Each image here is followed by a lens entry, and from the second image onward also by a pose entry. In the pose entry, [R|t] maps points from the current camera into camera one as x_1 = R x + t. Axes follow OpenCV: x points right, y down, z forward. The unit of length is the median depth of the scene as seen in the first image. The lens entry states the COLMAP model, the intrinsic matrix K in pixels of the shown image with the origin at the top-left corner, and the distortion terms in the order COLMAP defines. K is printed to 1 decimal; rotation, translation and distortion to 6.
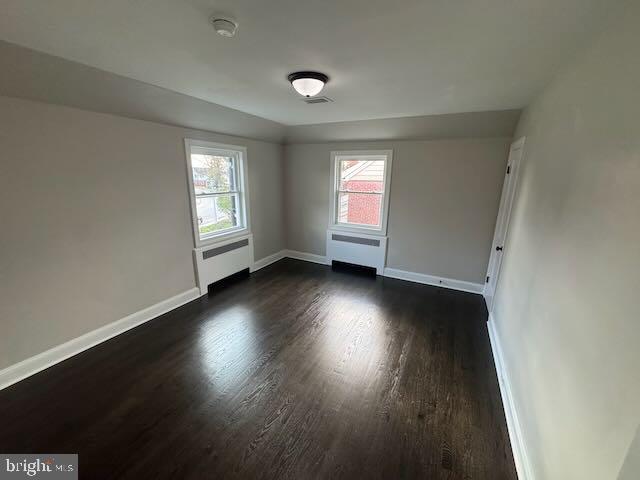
lens RADIAL K [[259.0, 0, 321.4], [0, 259.0, 242.1], [0, 0, 1]] dist [0.004371, -0.000449]
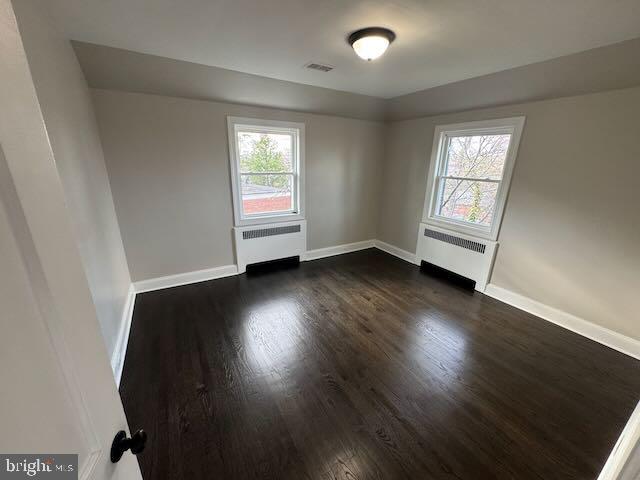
lens RADIAL K [[259.0, 0, 320.6], [0, 259.0, 239.4], [0, 0, 1]] dist [0.004371, -0.000449]
pose [[0.879902, 0.142012, -0.453437, 0.141496], [-0.119344, 0.989753, 0.078390, -0.024948], [0.459923, -0.014861, 0.887834, 0.129397]]
